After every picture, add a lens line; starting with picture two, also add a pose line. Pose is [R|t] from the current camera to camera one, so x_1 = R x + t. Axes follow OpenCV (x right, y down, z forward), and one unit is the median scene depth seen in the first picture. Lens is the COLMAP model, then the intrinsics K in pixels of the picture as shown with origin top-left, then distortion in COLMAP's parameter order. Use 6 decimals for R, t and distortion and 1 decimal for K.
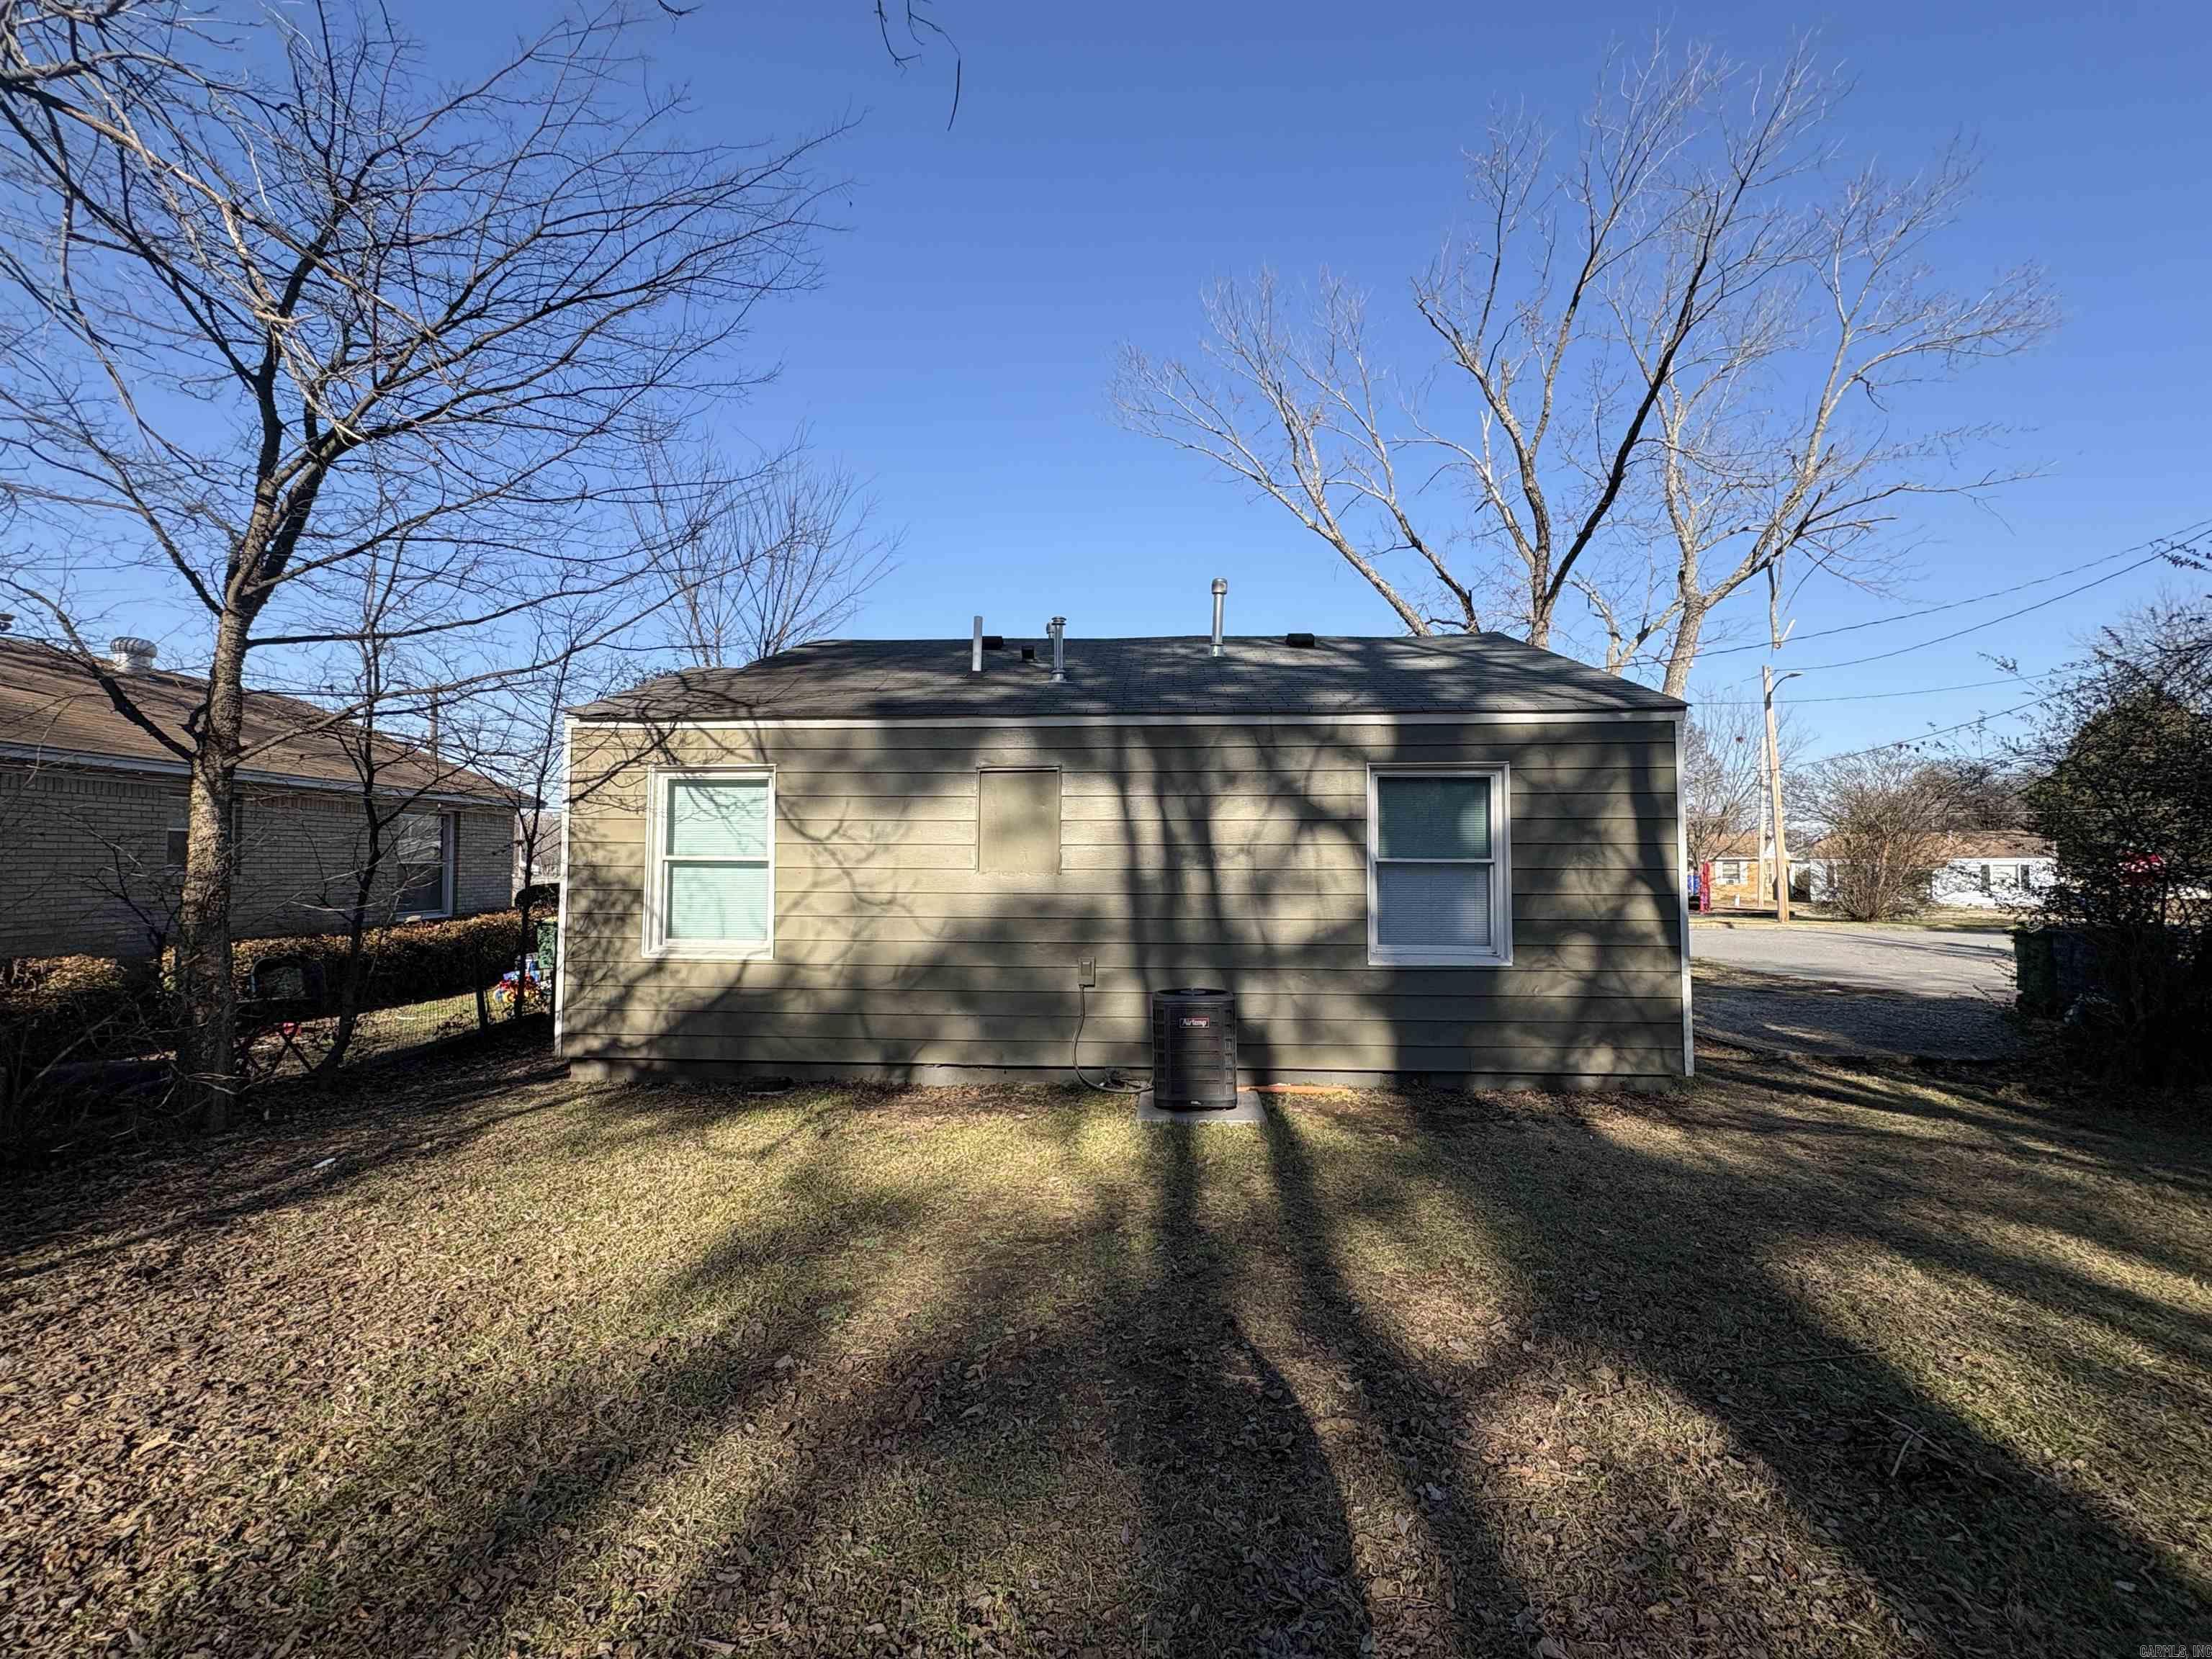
lens RADIAL K [[878.3, 0, 1108.2], [0, 878.3, 832.2], [0, 0, 1]] dist [-0.000452, 0.000418]
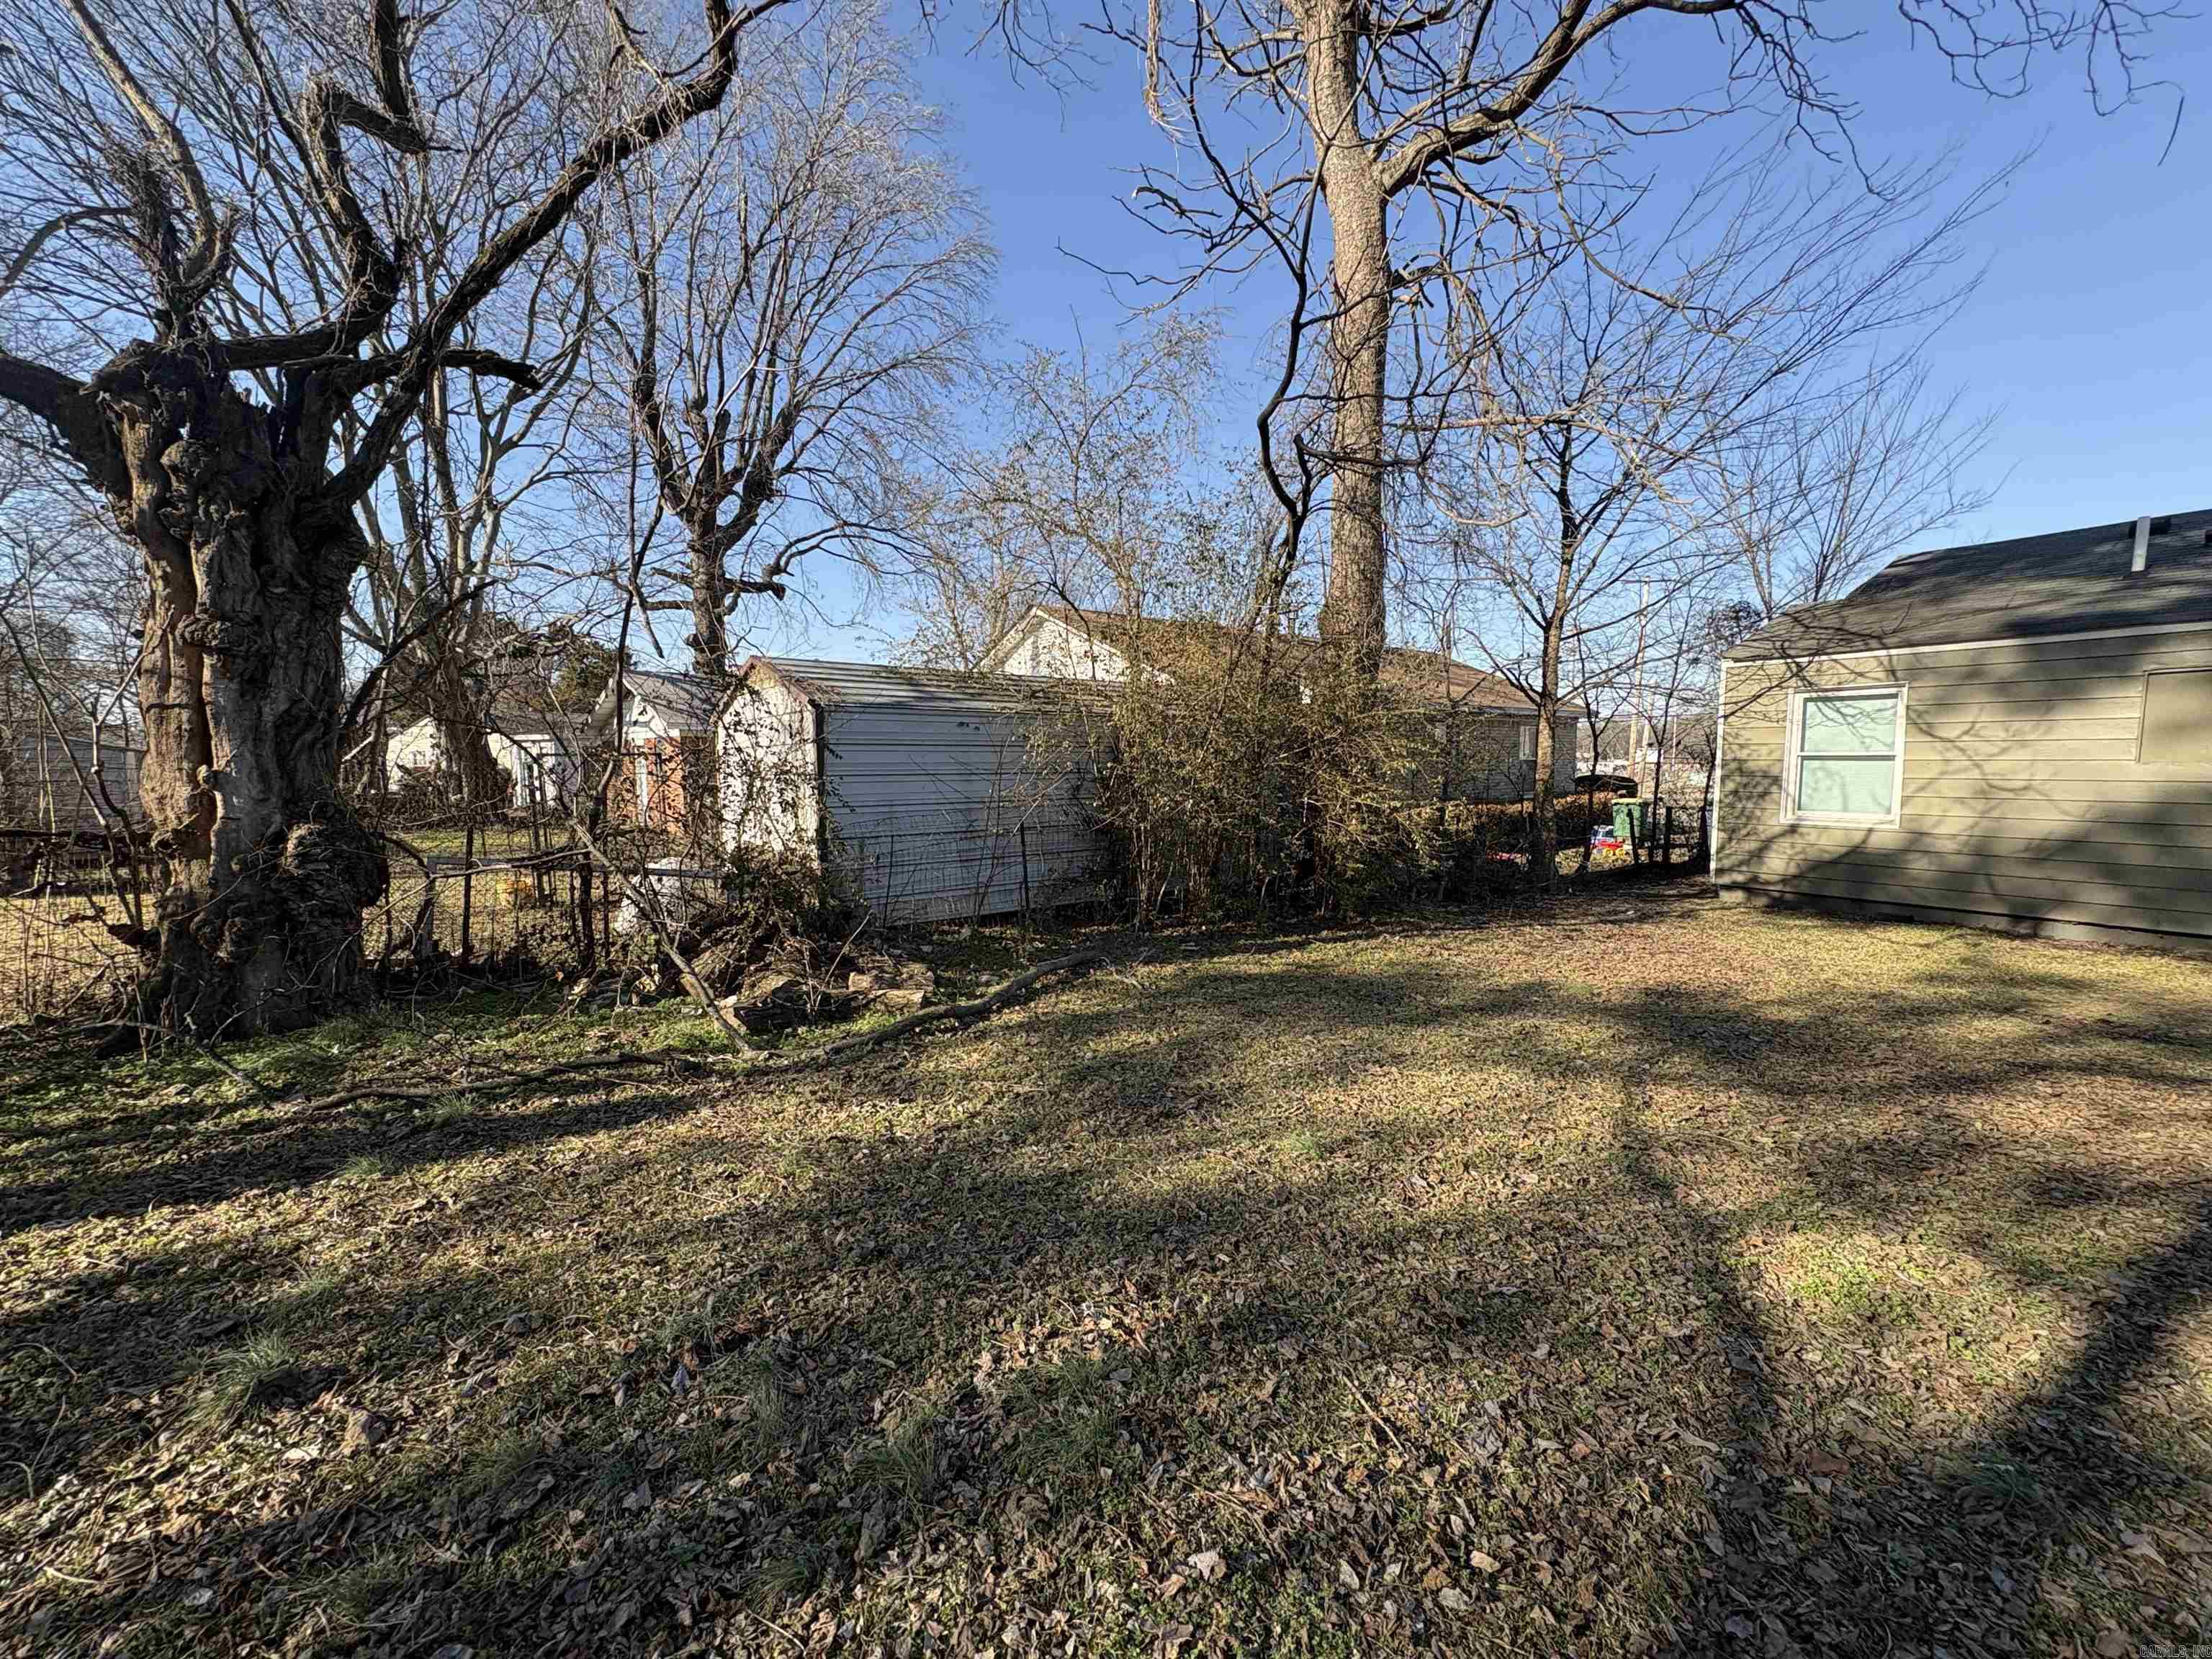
lens RADIAL K [[878.3, 0, 1111.6], [0, 878.3, 830.3], [0, 0, 1]] dist [-0.000452, 0.000418]
pose [[0.580872, 0.059343, -0.811829, 0.011399], [0.036574, 0.994429, 0.098859, -0.029800], [0.813173, -0.087116, 0.575465, -0.745212]]
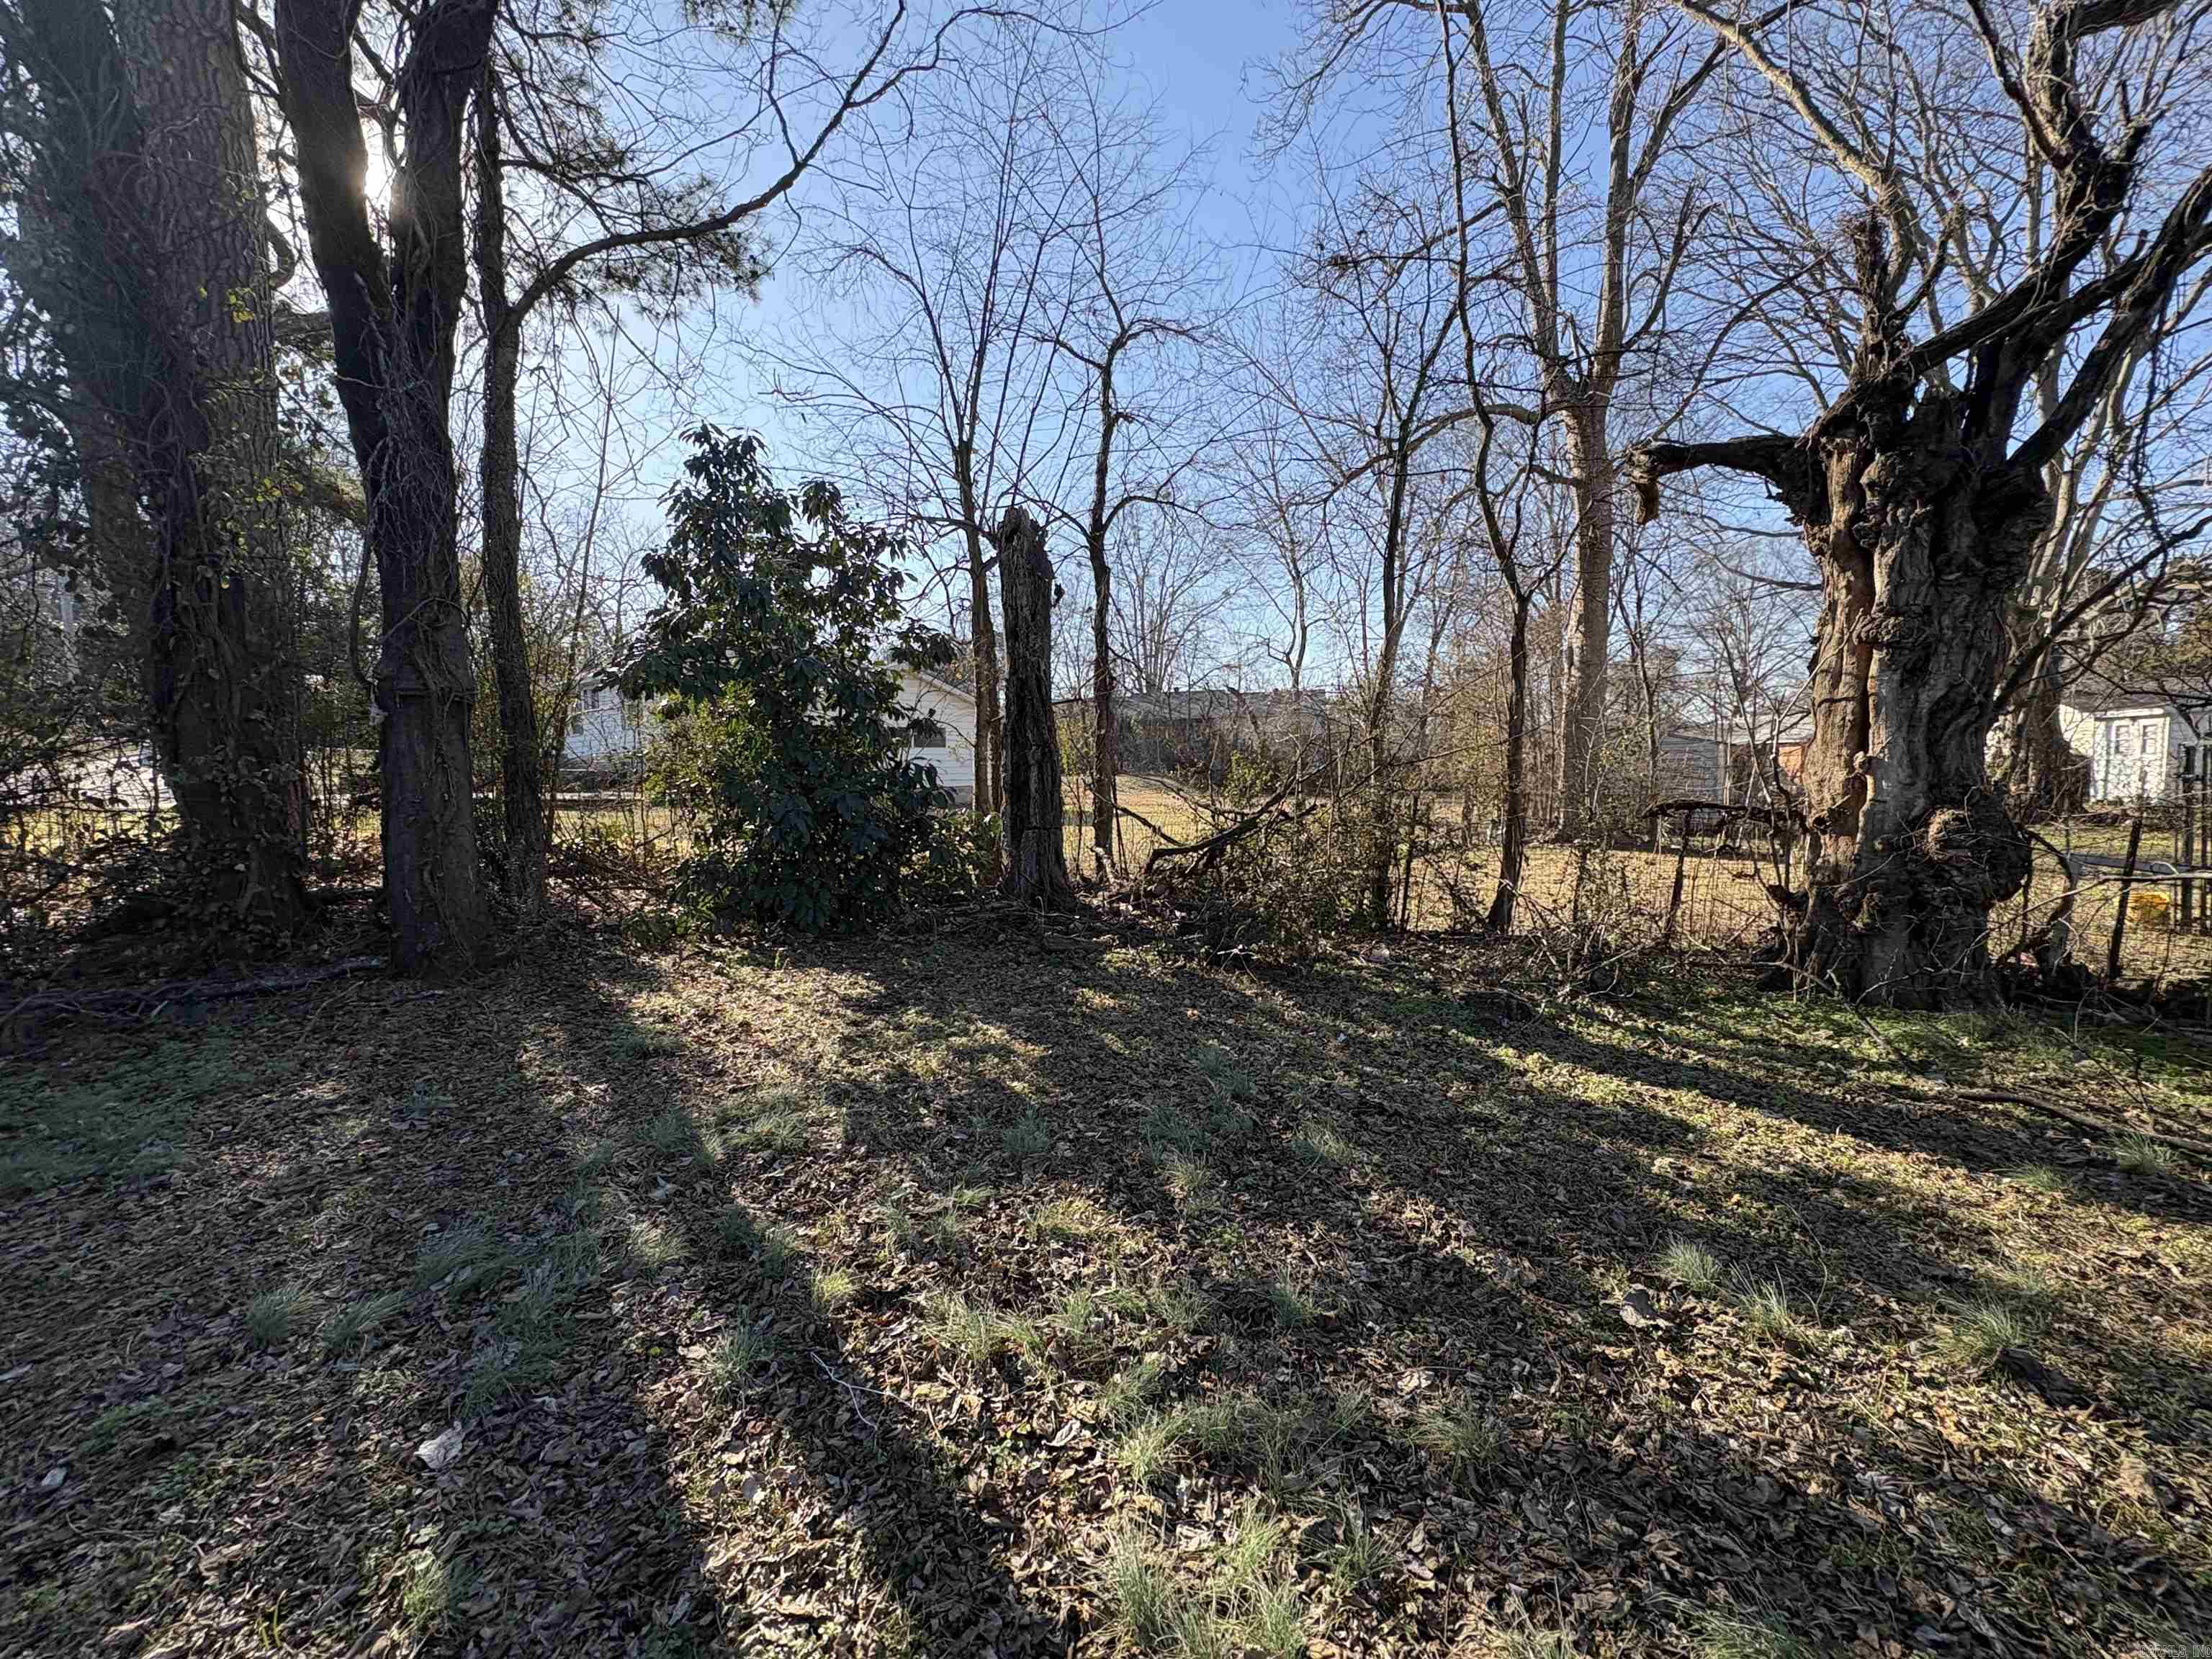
lens RADIAL K [[878.3, 0, 1104.6], [0, 878.3, 831.4], [0, 0, 1]] dist [-0.000452, 0.000418]
pose [[-0.728733, 0.062202, -0.681967, 0.125032], [0.045544, 0.998064, 0.042365, -0.038276], [0.683282, -0.000187, -0.730154, -1.072164]]
